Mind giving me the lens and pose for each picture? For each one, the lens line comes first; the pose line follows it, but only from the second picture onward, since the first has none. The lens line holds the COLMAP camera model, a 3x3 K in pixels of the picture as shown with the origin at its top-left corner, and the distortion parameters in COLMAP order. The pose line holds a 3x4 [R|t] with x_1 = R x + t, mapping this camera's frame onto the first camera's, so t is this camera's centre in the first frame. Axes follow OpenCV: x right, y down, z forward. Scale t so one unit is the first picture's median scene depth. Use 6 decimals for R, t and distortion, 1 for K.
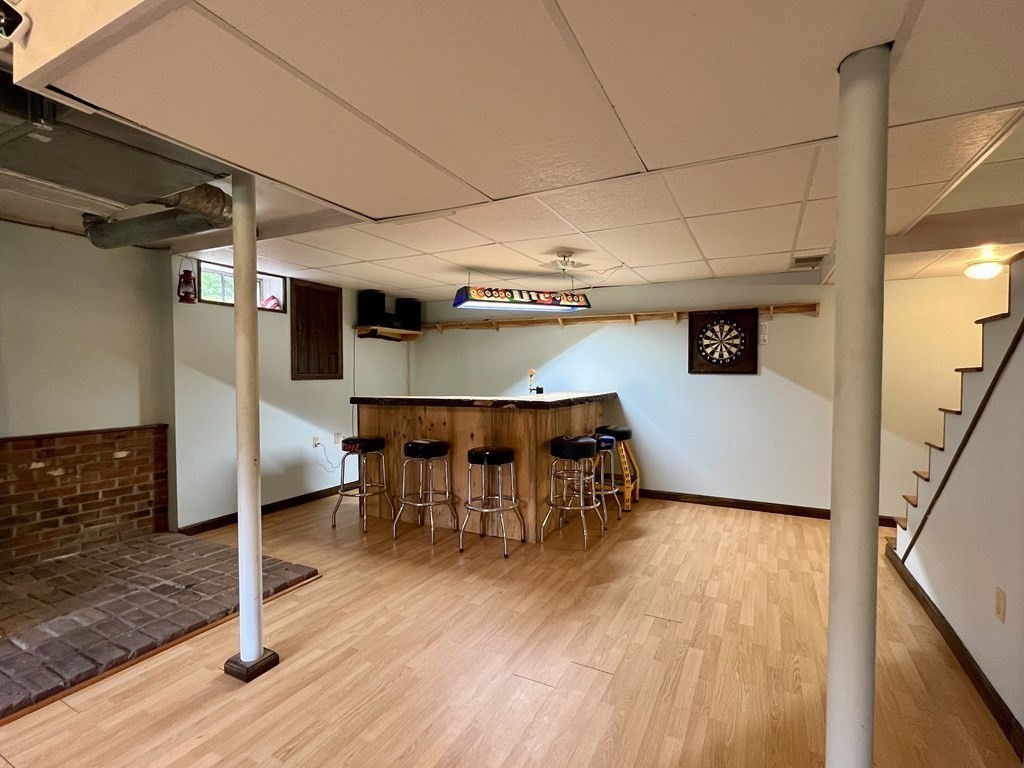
lens RADIAL K [[490.7, 0, 512.0], [0, 490.7, 384.0], [0, 0, 1]] dist [-0.001285, -0.000597]
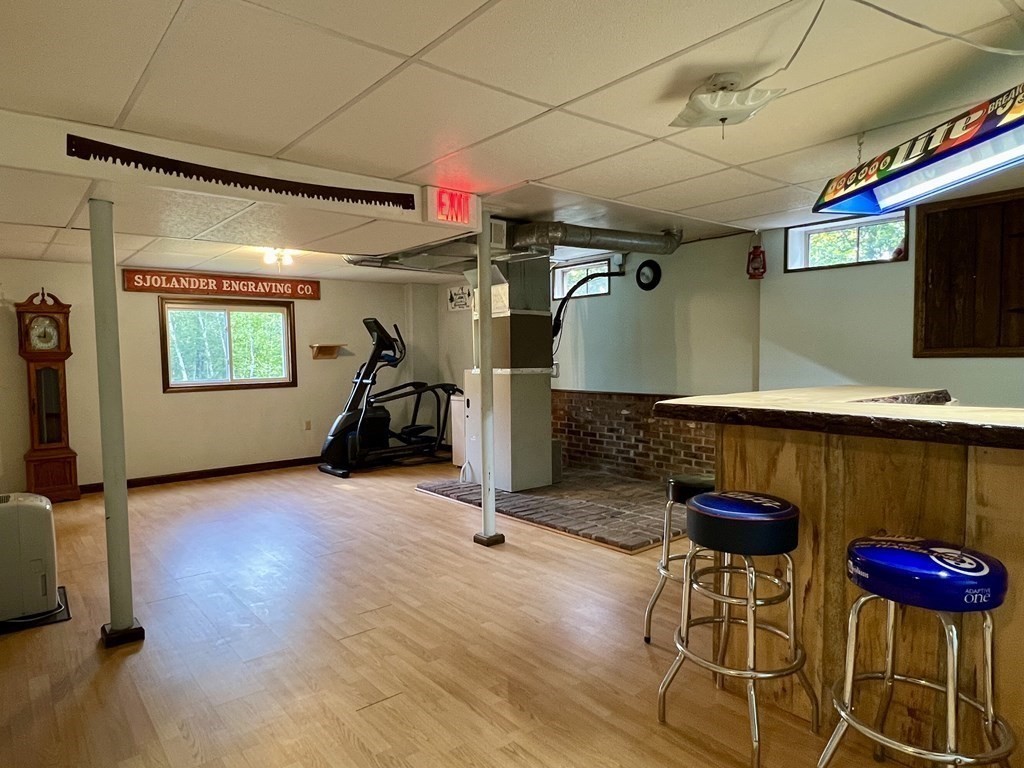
lens RADIAL K [[614.9, 0, 493.3], [0, 614.9, 386.0], [0, 0, 1]] dist [-0.004718, -0.001652]
pose [[-0.400867, 0.052417, -0.914636, 0.887622], [-0.009586, 0.998067, 0.061399, -0.024787], [0.916086, 0.033381, -0.399590, 1.288225]]
